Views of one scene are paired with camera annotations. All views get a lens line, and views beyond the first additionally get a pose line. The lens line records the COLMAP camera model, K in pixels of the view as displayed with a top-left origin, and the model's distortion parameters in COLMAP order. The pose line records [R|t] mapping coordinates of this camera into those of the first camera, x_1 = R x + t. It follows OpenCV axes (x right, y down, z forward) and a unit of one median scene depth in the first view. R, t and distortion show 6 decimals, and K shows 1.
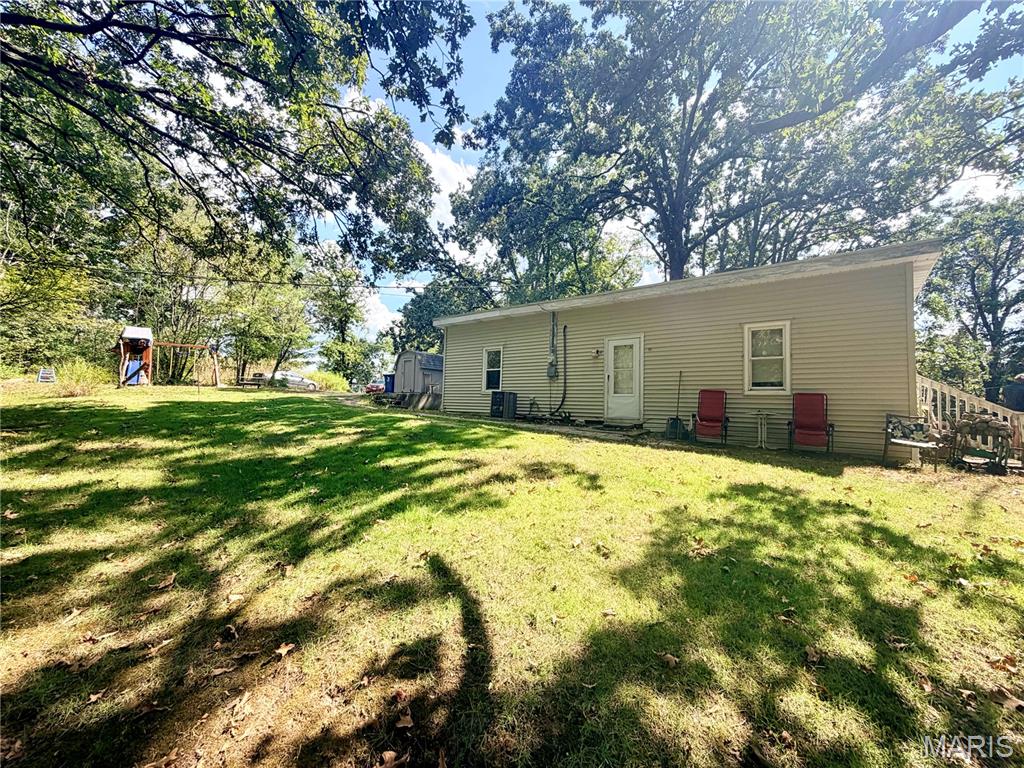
lens RADIAL K [[408.7, 0, 513.0], [0, 408.7, 384.2], [0, 0, 1]] dist [0.001446, -0.000319]
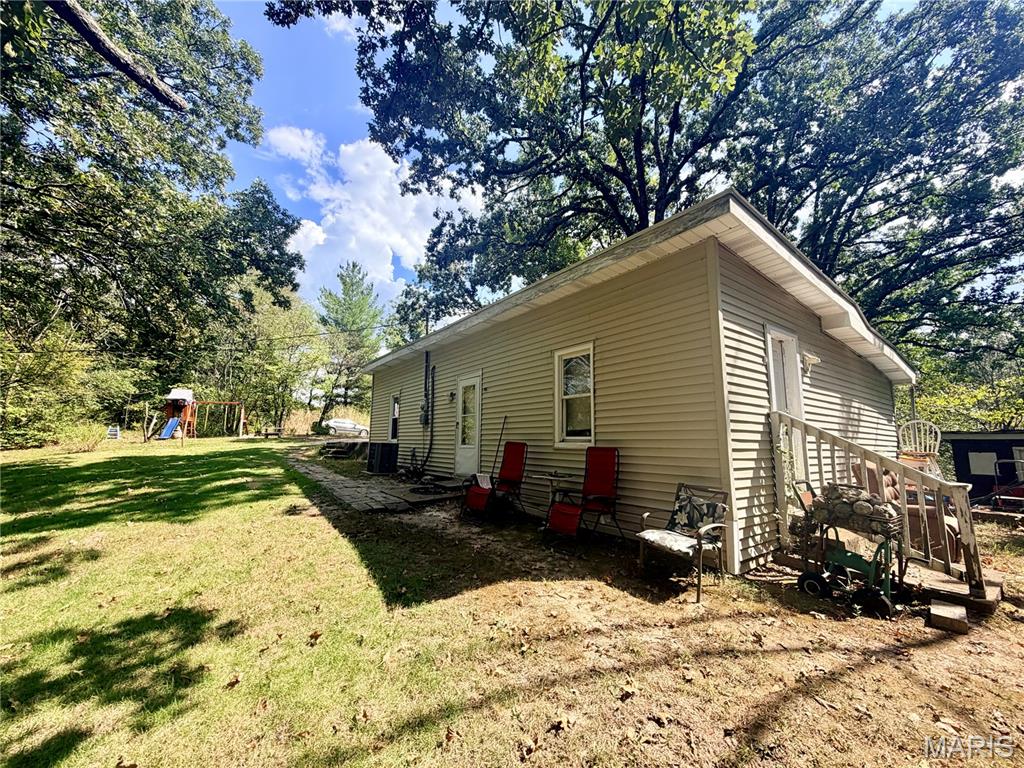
lens RADIAL K [[408.7, 0, 511.5], [0, 408.7, 385.6], [0, 0, 1]] dist [0.001446, -0.000319]
pose [[0.957705, -0.057163, -0.282015, 0.588255], [0.032194, 0.995202, -0.092394, -0.016186], [0.285944, 0.079407, 0.954951, 0.232151]]
